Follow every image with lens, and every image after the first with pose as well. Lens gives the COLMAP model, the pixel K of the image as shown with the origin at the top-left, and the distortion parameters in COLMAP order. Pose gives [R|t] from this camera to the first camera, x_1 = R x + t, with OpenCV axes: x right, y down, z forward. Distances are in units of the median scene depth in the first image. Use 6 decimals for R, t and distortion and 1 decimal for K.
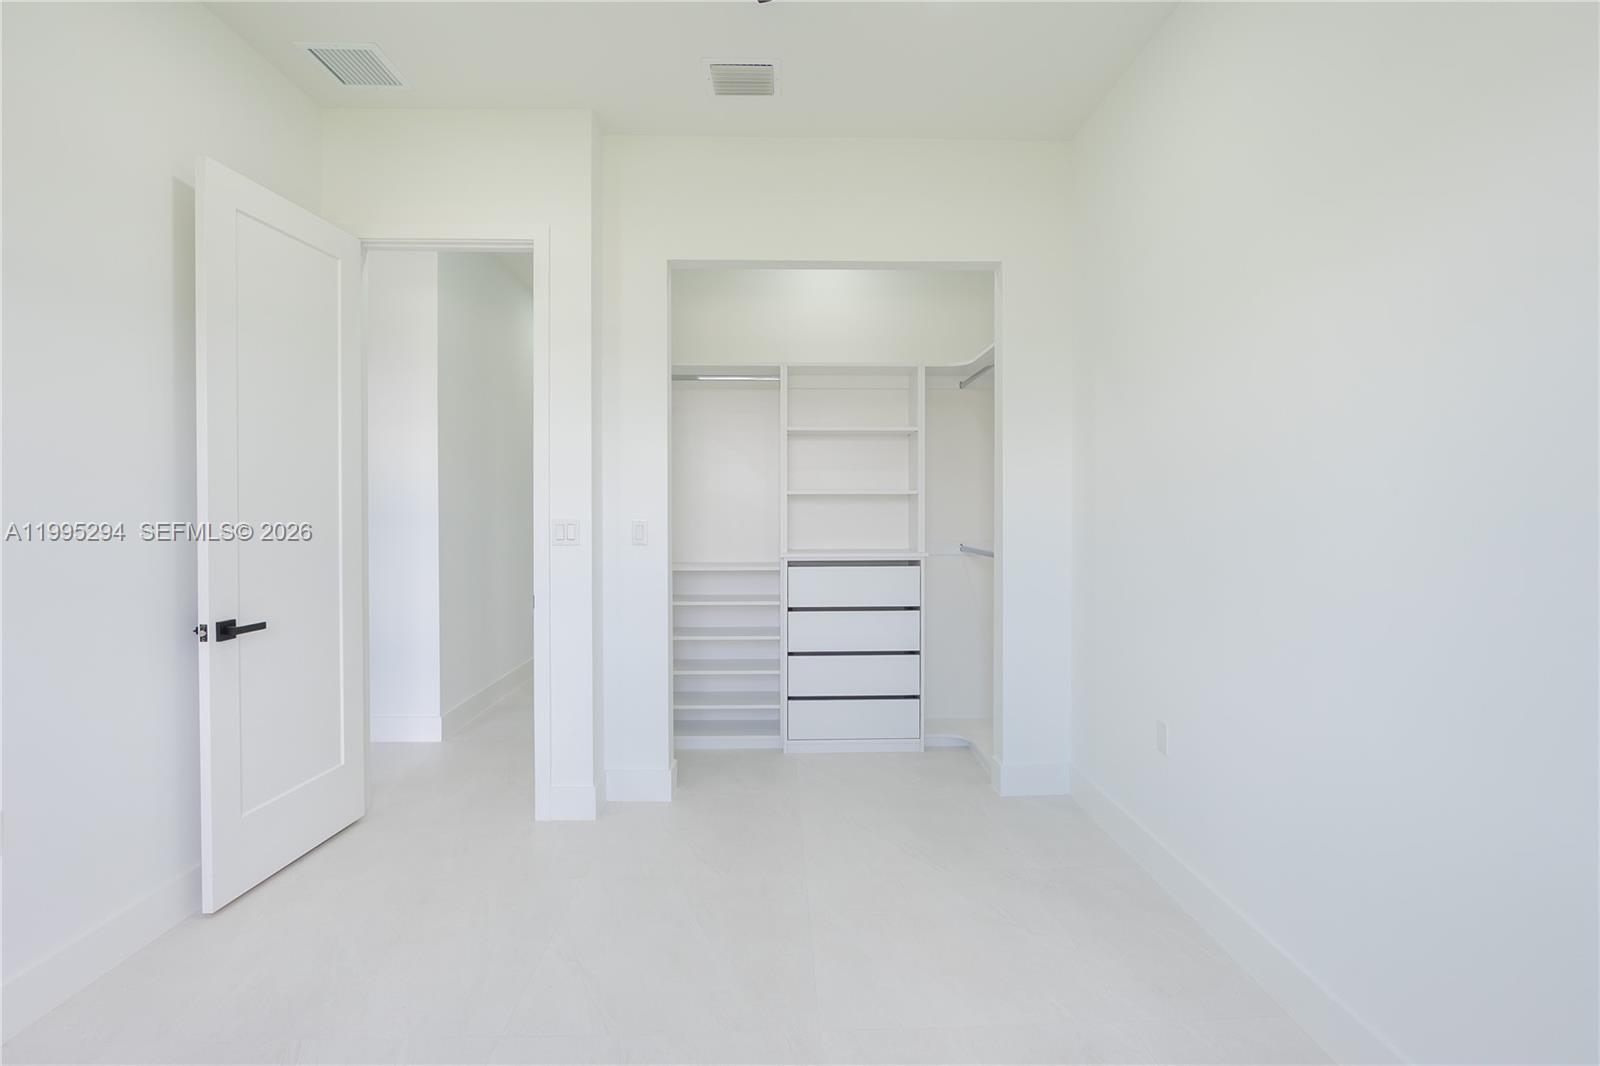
lens RADIAL K [[726.0, 0, 795.1], [0, 726.0, 511.9], [0, 0, 1]] dist [-0.010515, 0.000401]
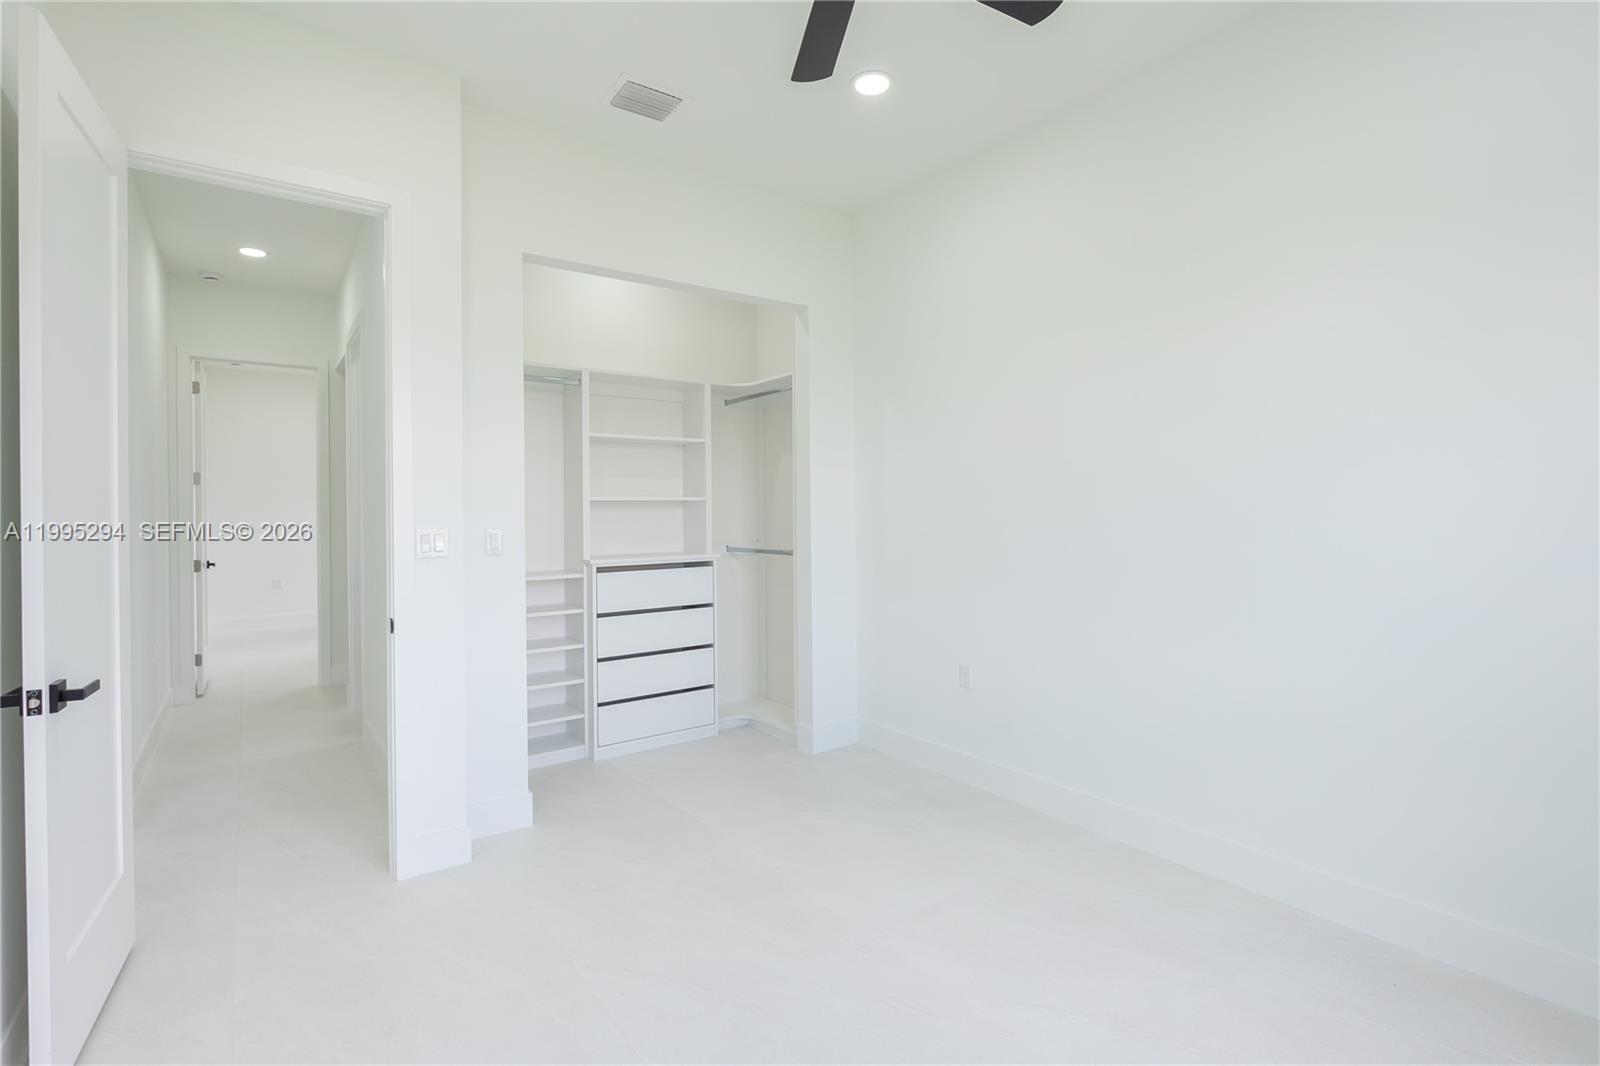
lens RADIAL K [[736.5, 0, 800.1], [0, 736.5, 512.9], [0, 0, 1]] dist [-0.009485, 0.001538]
pose [[0.824523, -0.006528, 0.565790, -0.346389], [0.009291, 0.999955, -0.002001, -0.002809], [-0.565752, 0.006907, 0.824547, 0.006731]]
